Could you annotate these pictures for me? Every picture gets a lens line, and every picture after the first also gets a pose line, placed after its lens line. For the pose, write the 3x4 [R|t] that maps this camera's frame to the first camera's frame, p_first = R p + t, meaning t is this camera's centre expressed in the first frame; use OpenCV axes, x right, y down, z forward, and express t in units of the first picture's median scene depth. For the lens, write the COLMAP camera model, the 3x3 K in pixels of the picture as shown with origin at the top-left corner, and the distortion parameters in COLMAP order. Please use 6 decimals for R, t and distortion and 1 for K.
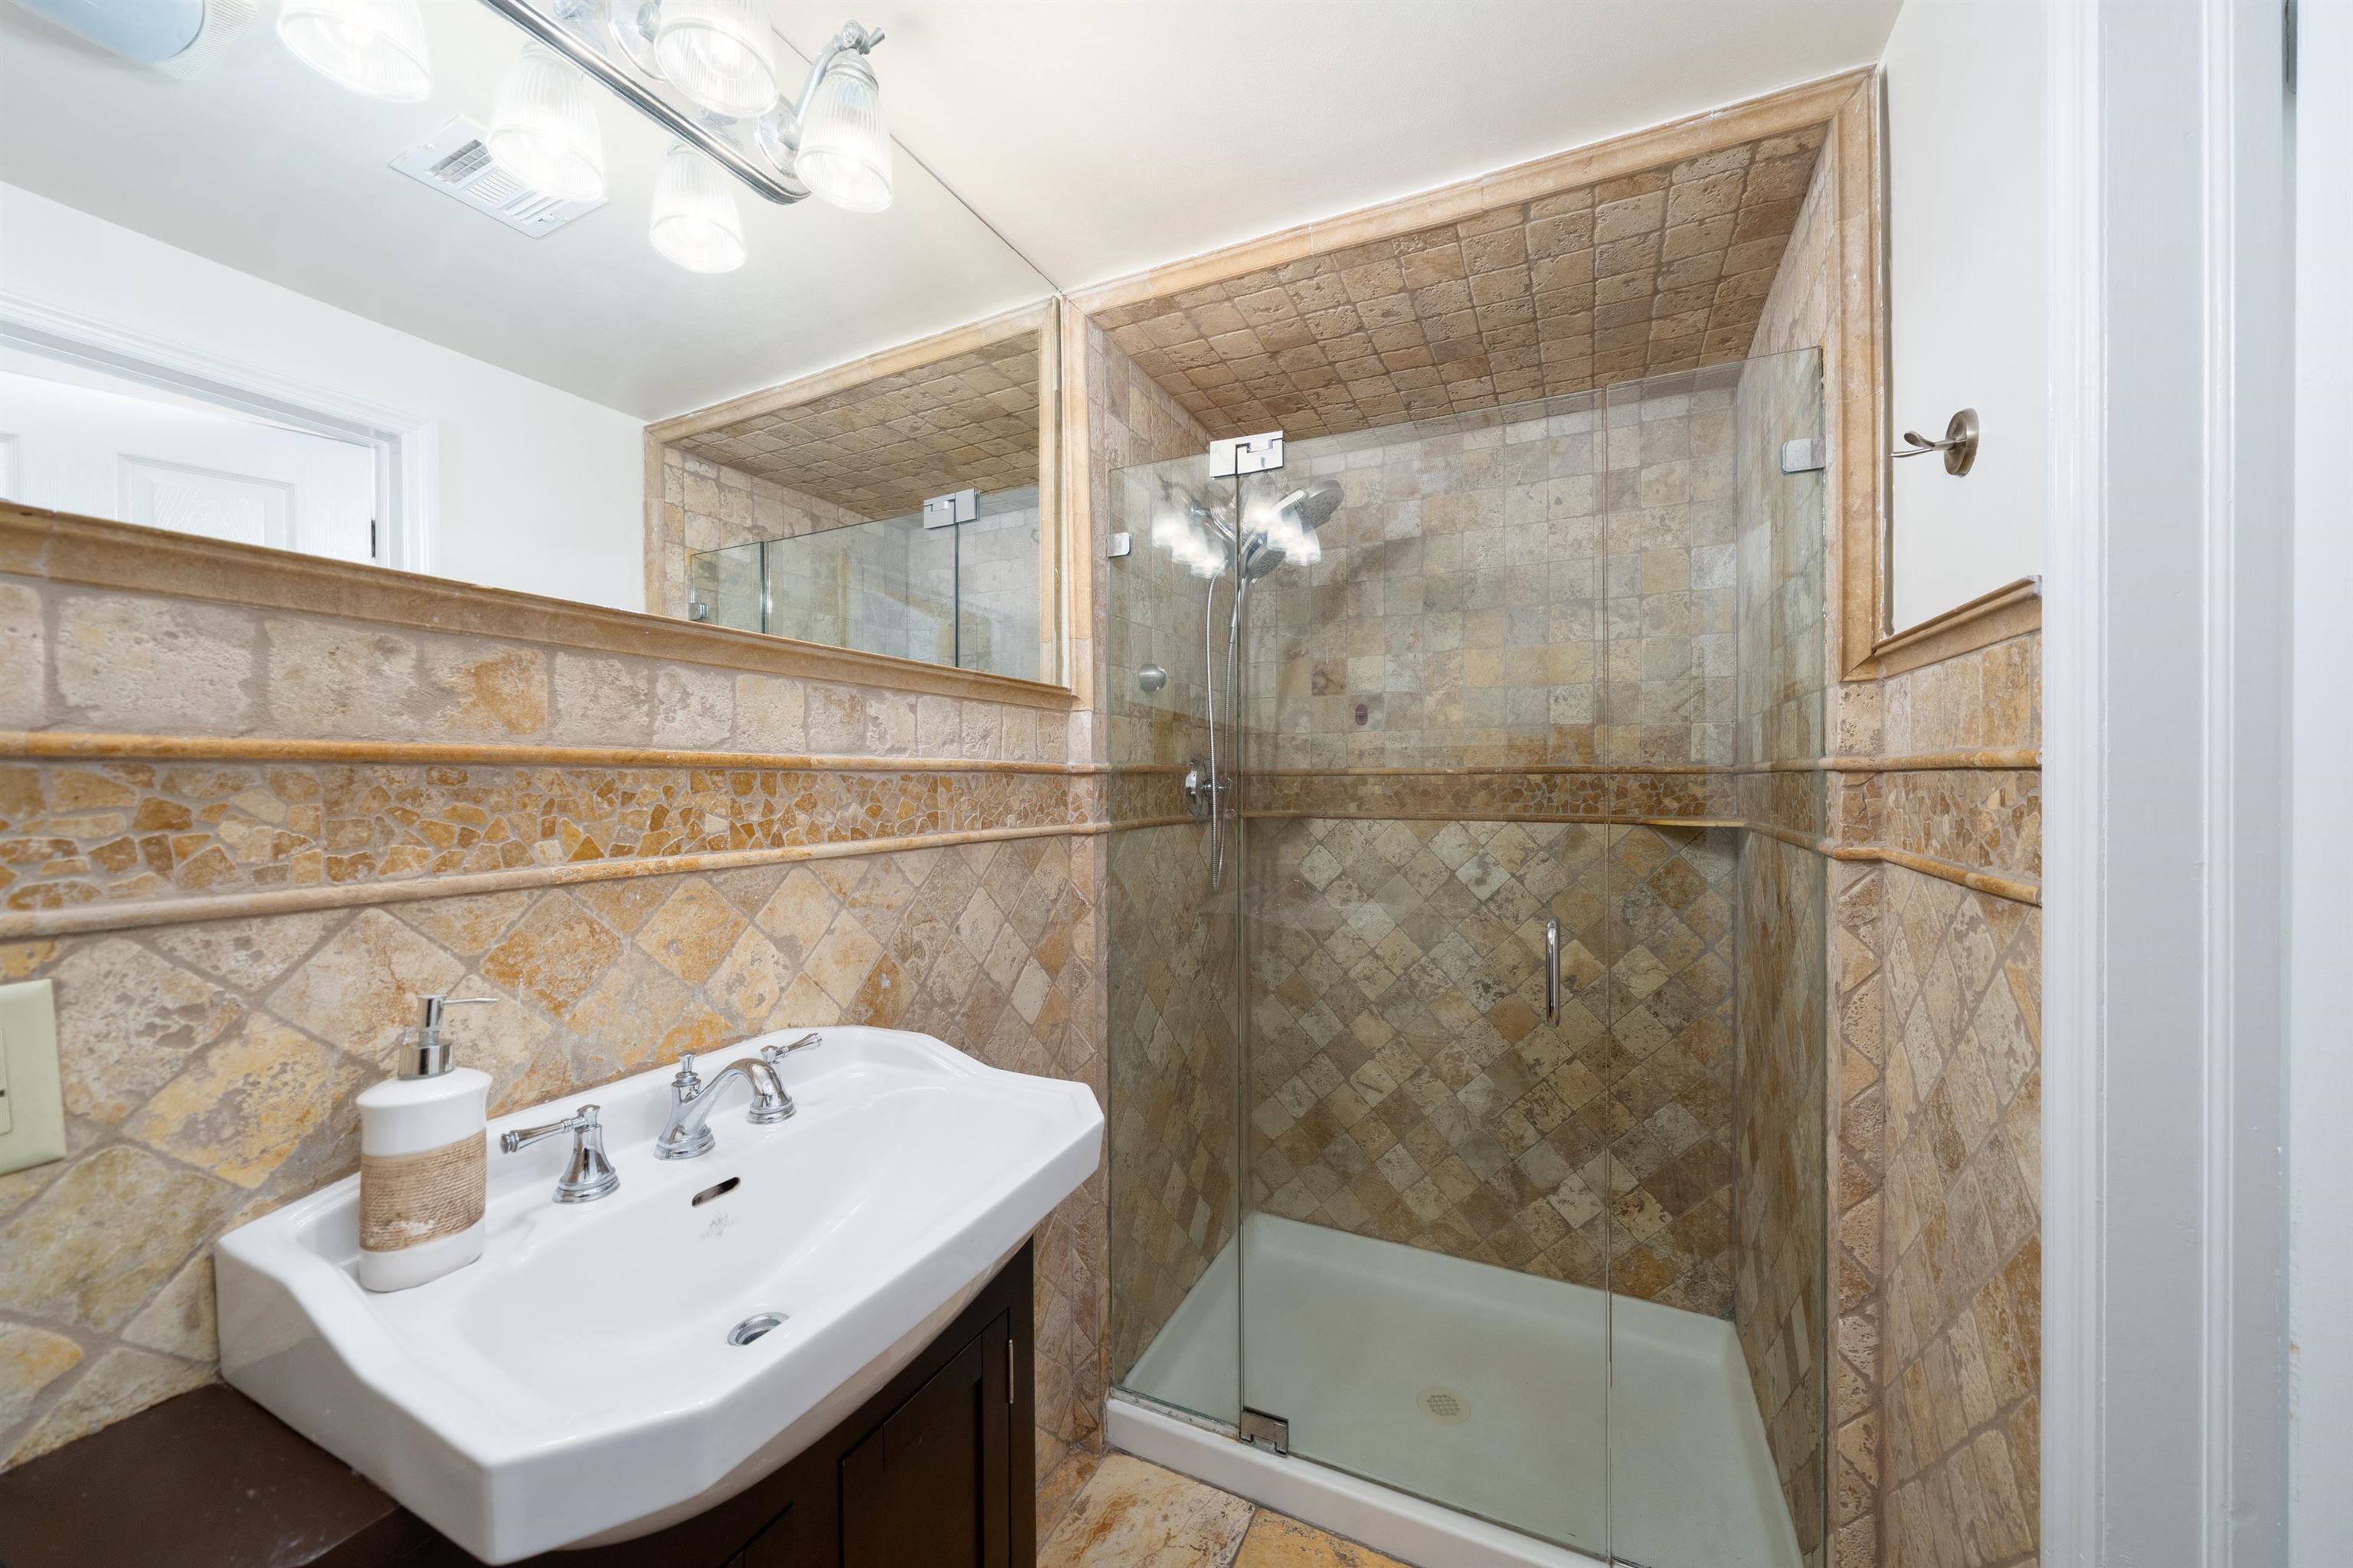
lens RADIAL K [[853.8, 0, 1176.9], [0, 853.8, 787.0], [0, 0, 1]] dist [-0.001470, -0.000391]
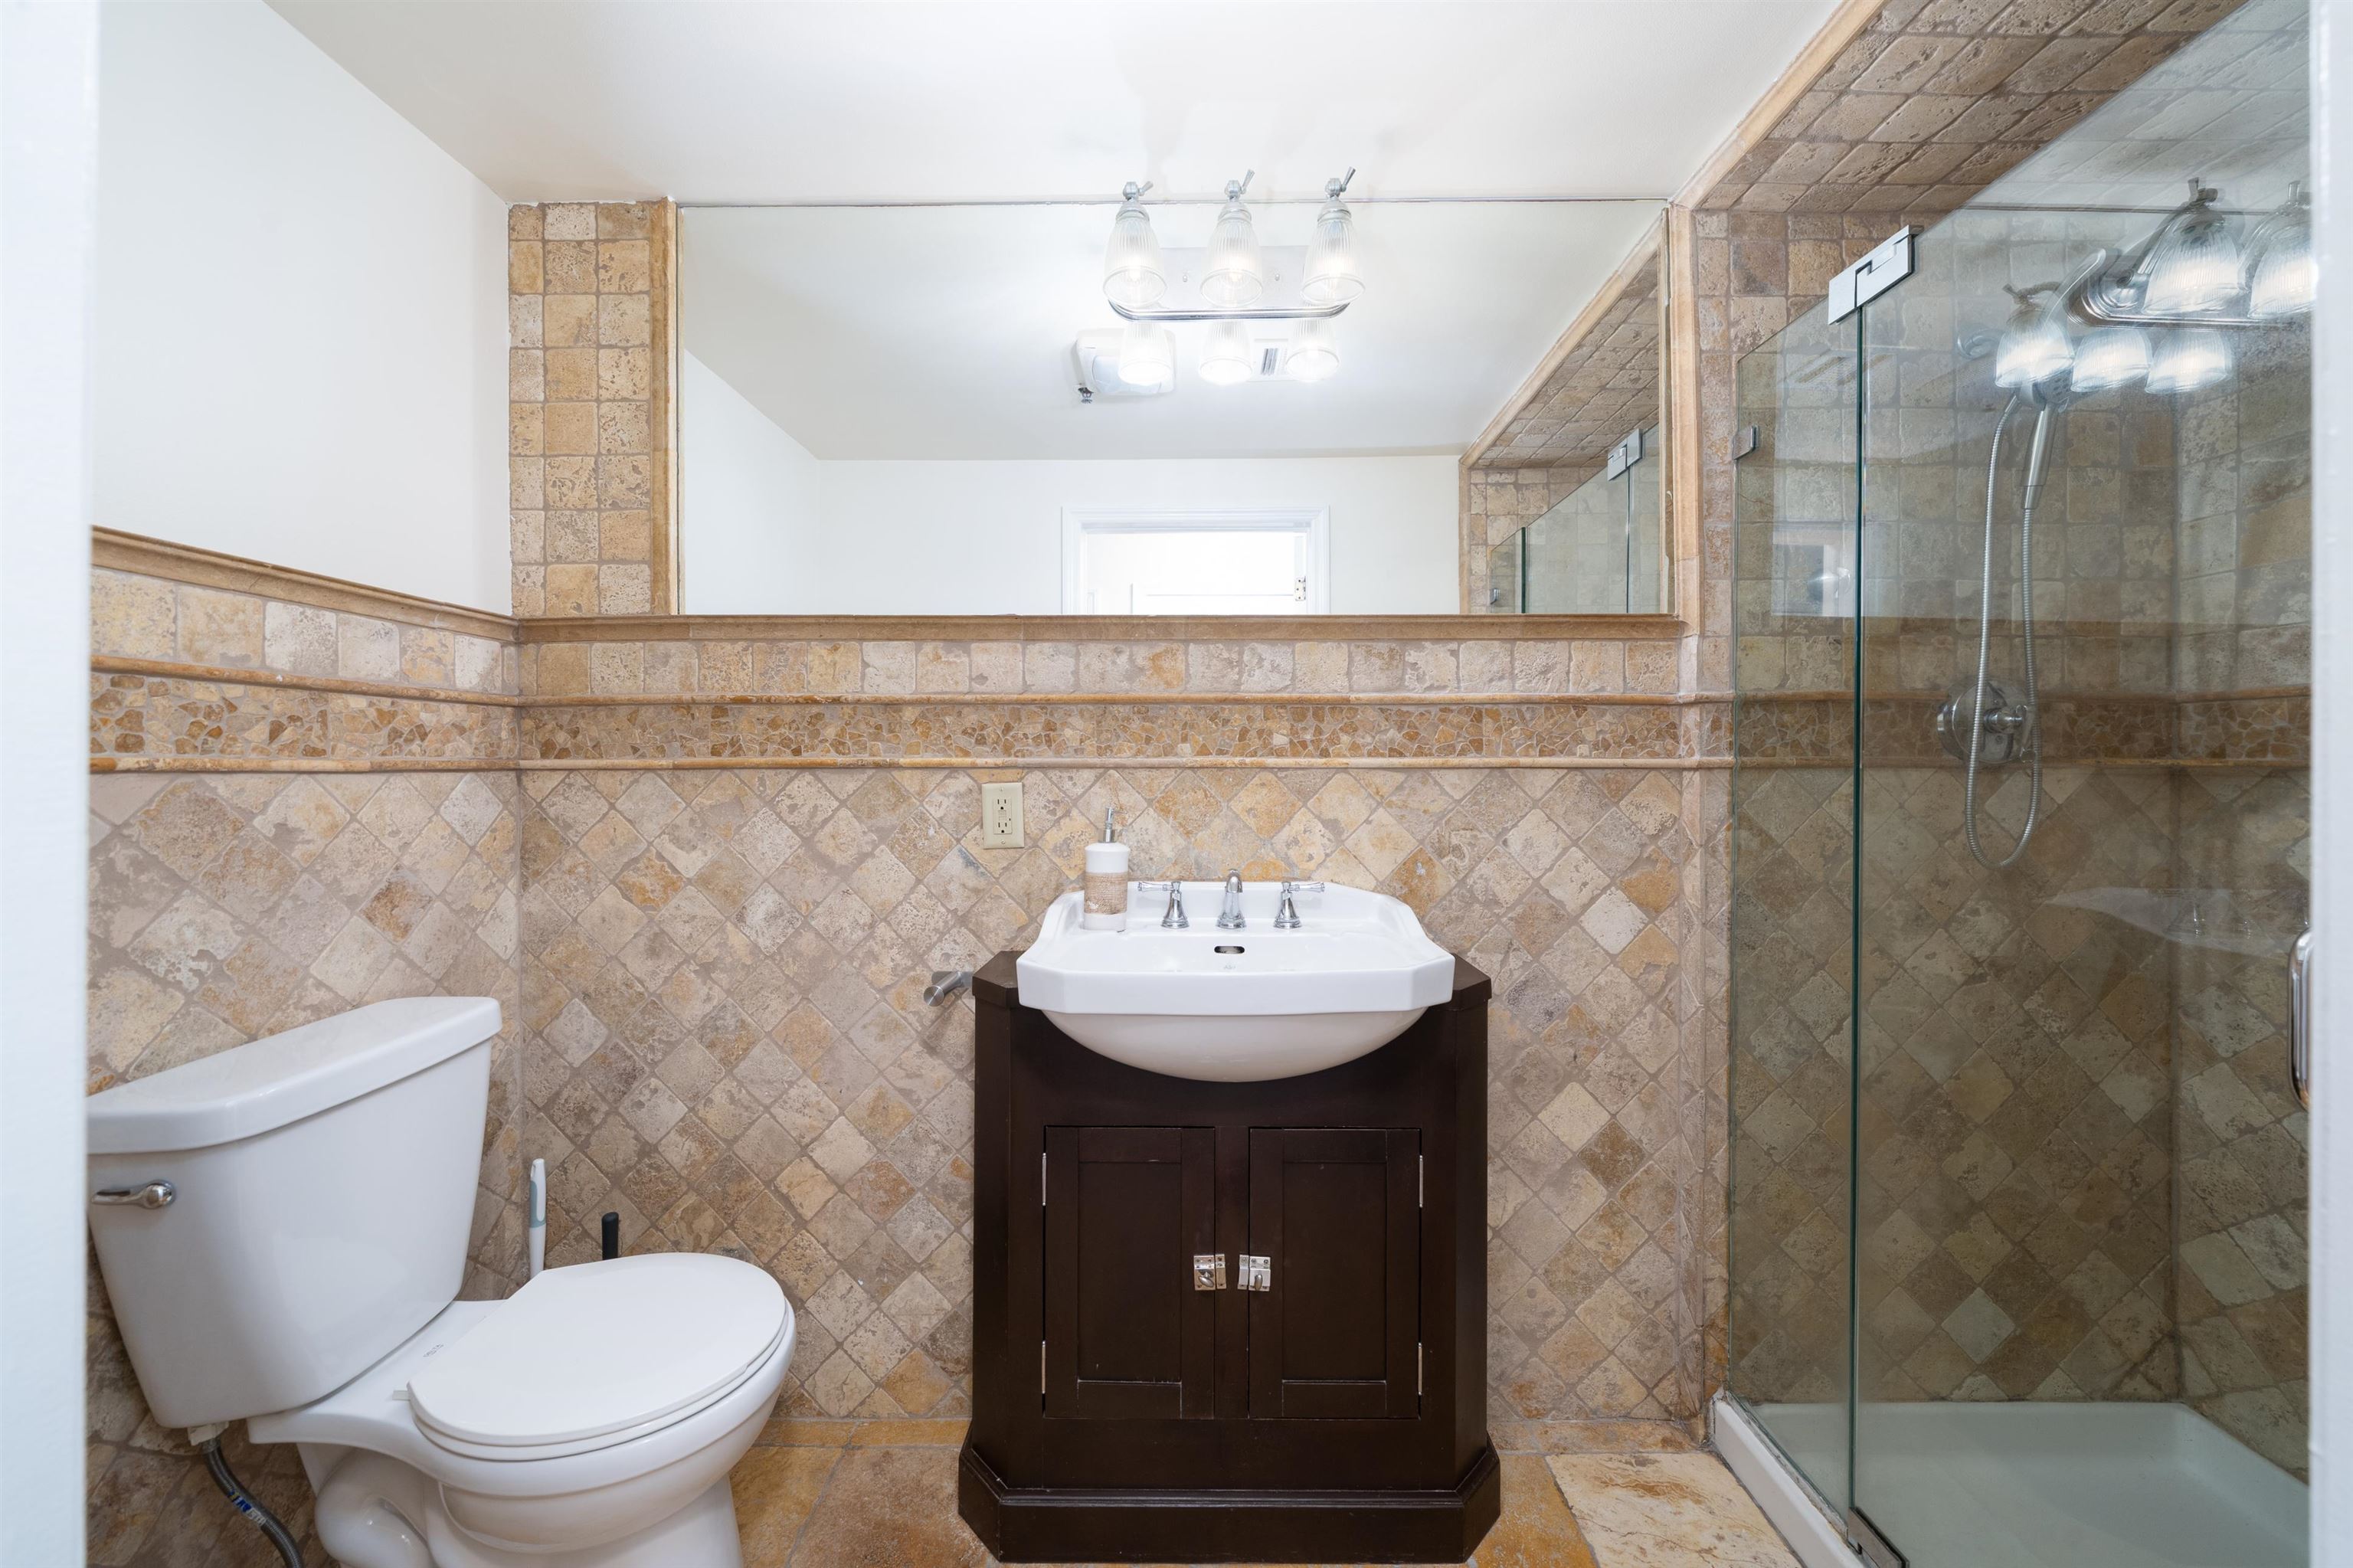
lens RADIAL K [[853.8, 0, 1173.3], [0, 853.8, 769.2], [0, 0, 1]] dist [-0.001470, -0.000391]
pose [[0.409497, 0.009837, -0.912258, 0.590395], [-0.010418, 0.999927, 0.006105, 0.065068], [0.912252, 0.007004, 0.409570, 0.123433]]
